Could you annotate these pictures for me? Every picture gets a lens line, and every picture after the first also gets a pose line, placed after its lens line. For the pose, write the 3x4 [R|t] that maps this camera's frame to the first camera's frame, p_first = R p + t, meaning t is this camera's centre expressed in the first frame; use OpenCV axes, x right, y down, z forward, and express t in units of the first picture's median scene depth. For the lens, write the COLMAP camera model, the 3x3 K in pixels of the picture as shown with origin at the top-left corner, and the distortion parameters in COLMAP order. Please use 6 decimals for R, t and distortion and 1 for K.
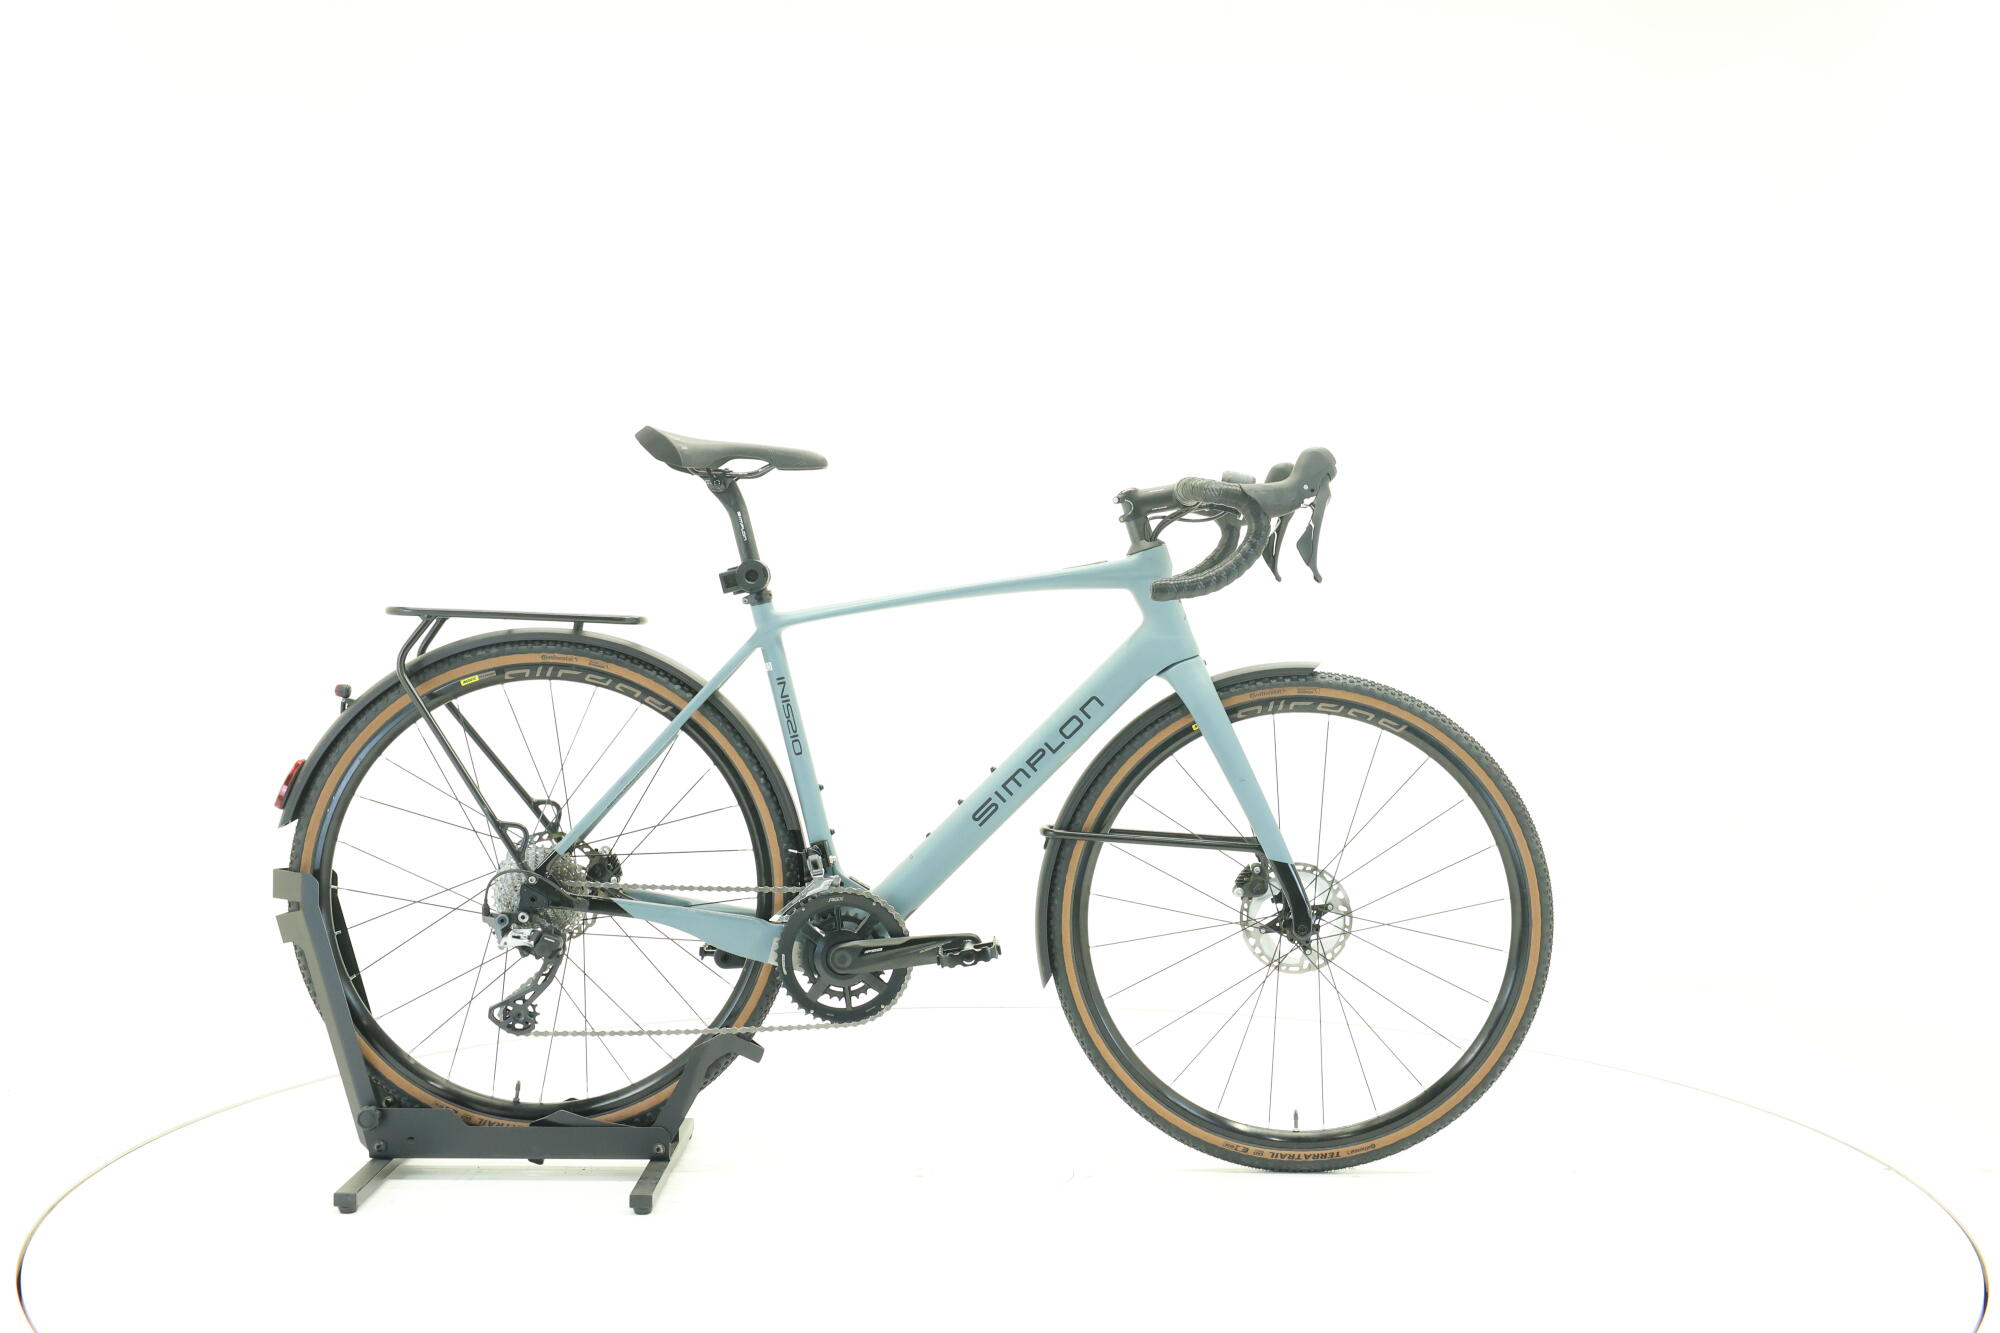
lens RADIAL K [[2133.8, 0, 1000.0], [0, 2133.8, 666.5], [0, 0, 1]] dist [-0.012084, 0.000284]
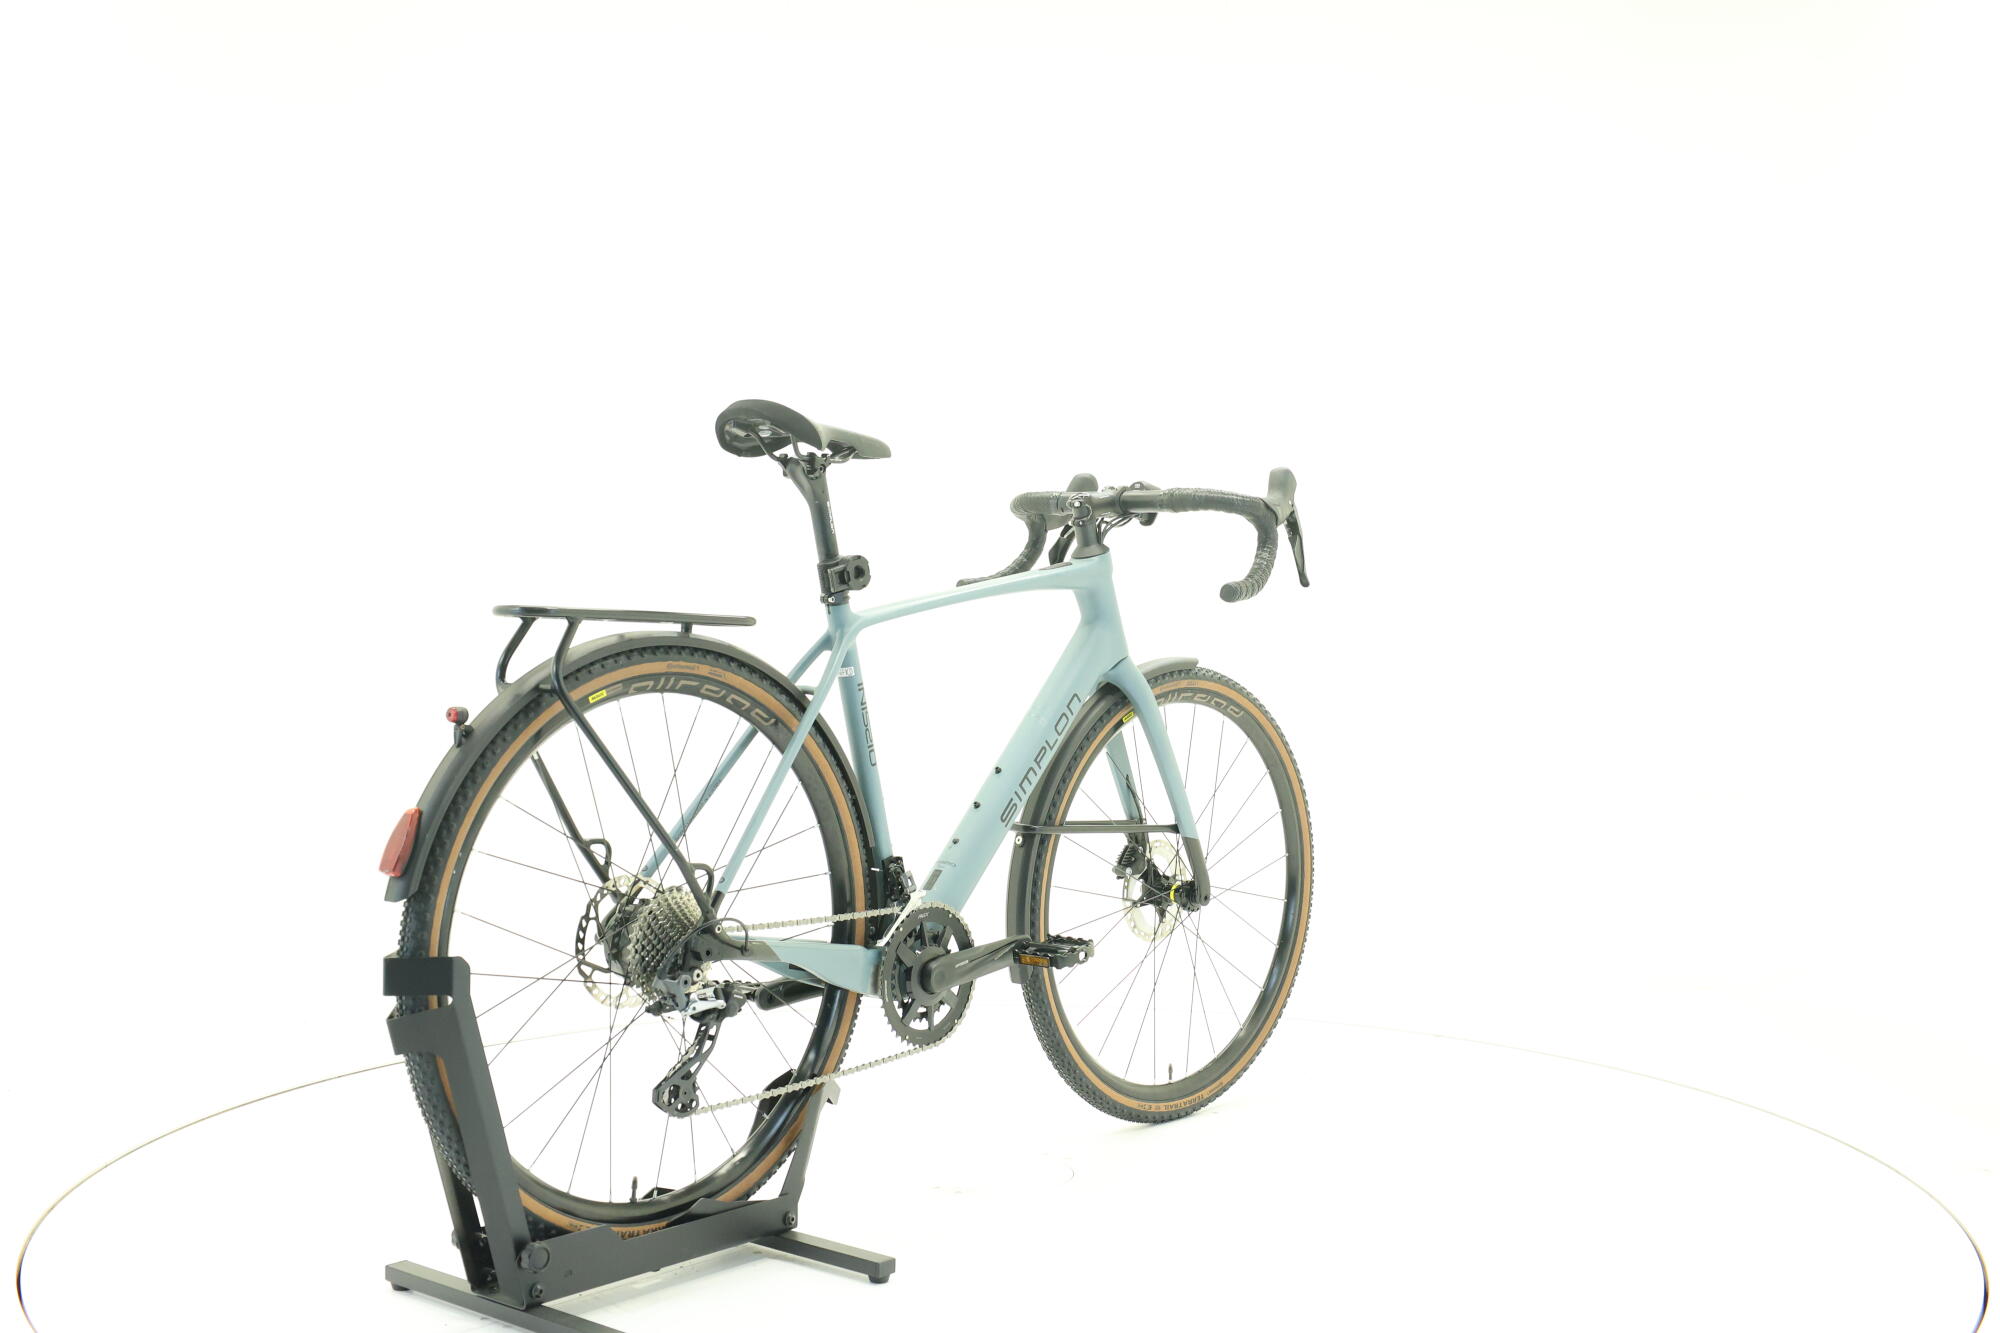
lens RADIAL K [[2133.8, 0, 1000.0], [0, 2133.8, 666.5], [0, 0, 1]] dist [-0.012084, 0.000284]
pose [[0.650280, -0.019175, 0.759452, -0.762027], [0.017368, 0.999795, 0.010371, -0.010449], [-0.759496, 0.006446, 0.650480, 0.353322]]
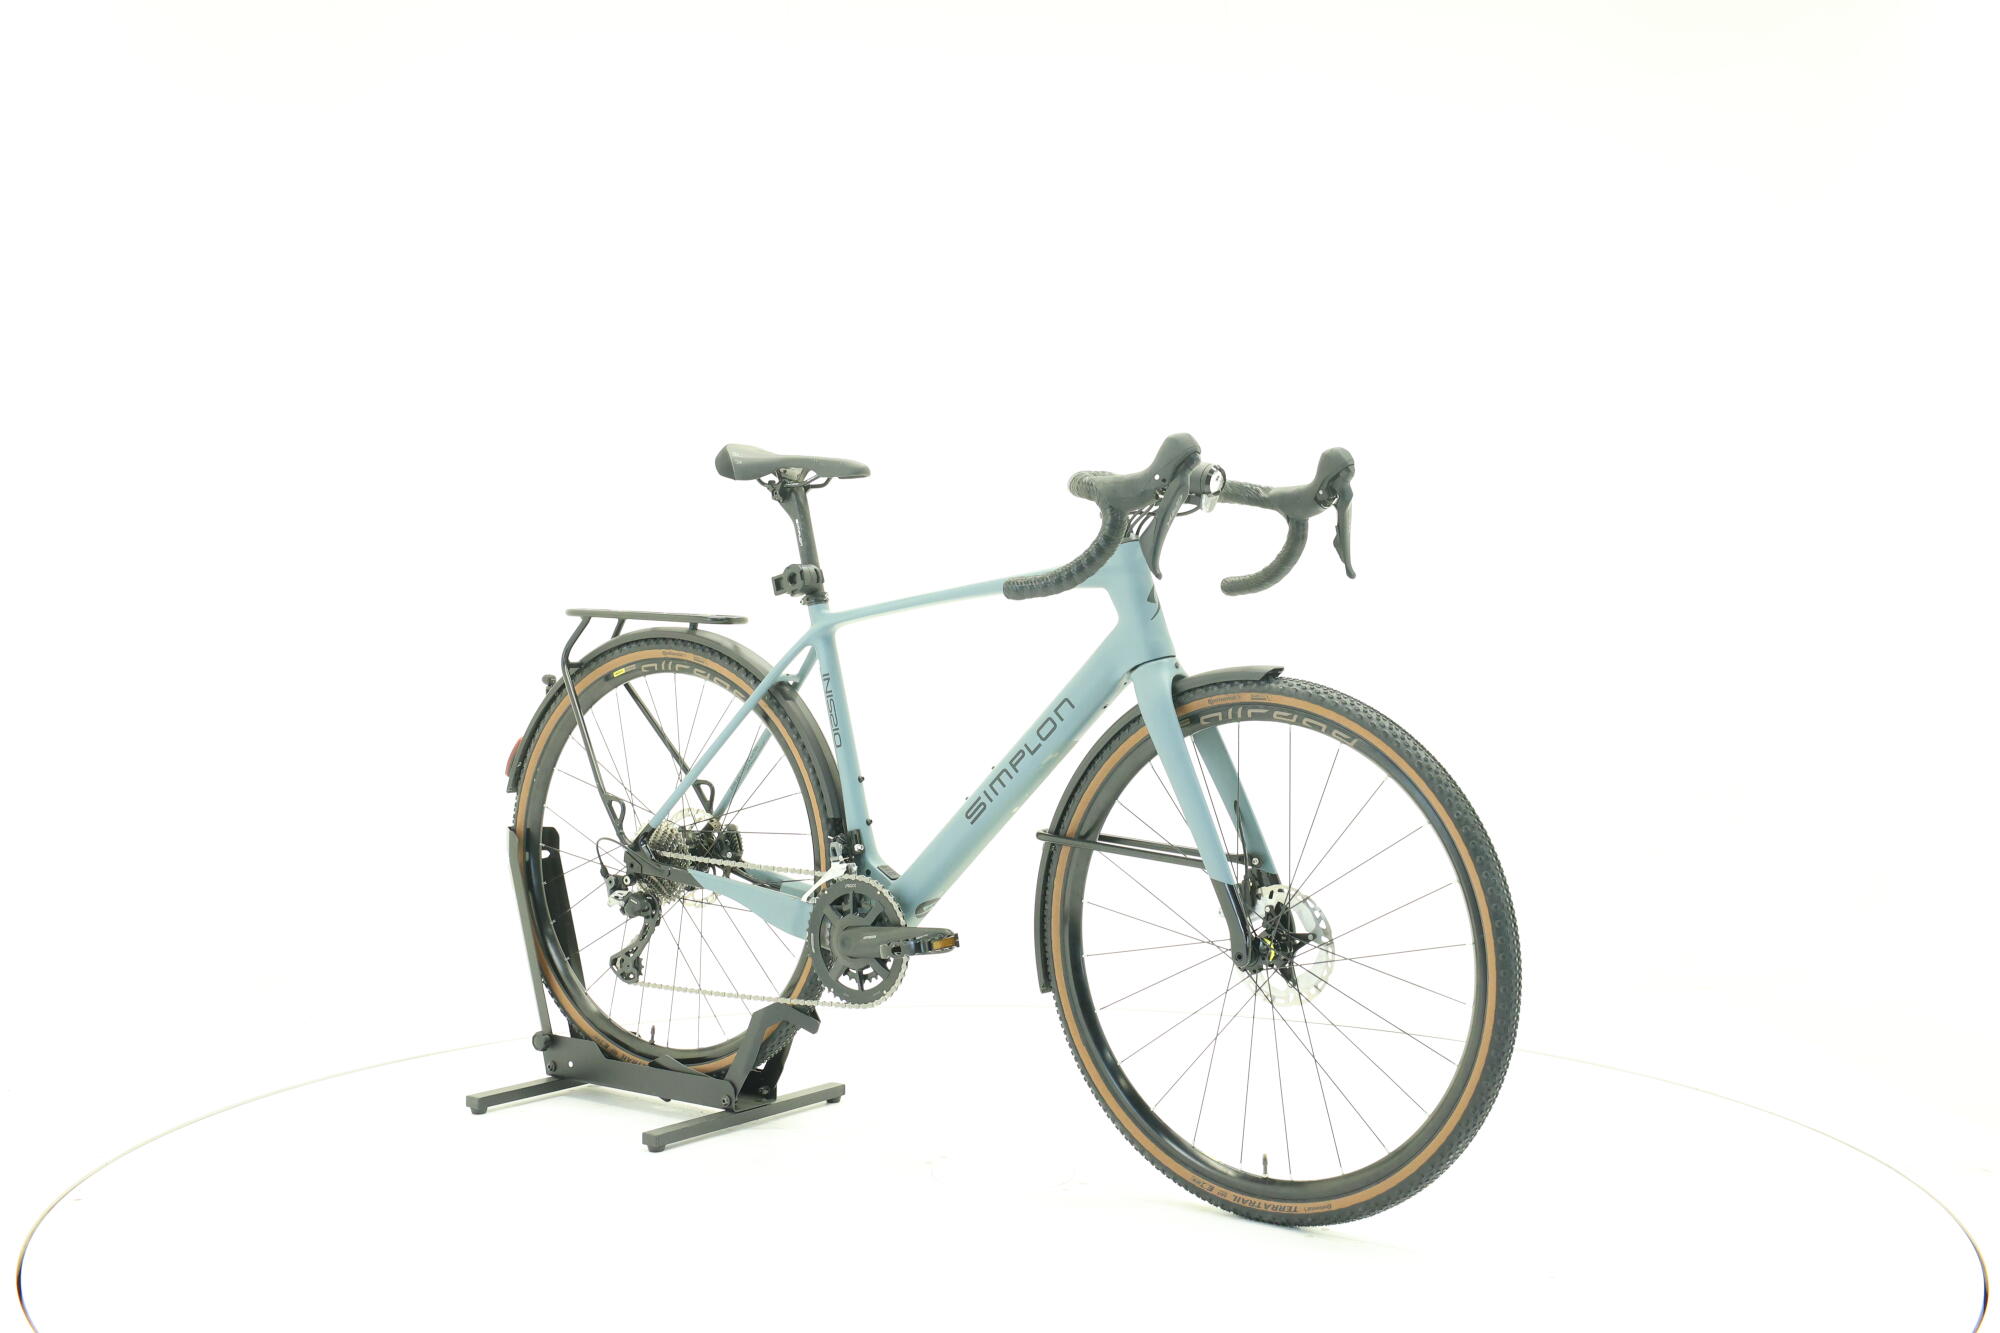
lens RADIAL K [[2133.8, 0, 1000.0], [0, 2133.8, 666.5], [0, 0, 1]] dist [-0.012084, 0.000284]
pose [[0.804712, 0.012652, -0.593530, 0.596536], [-0.017105, 0.999852, -0.001877, 0.001926], [0.593418, 0.011663, 0.804810, 0.194877]]
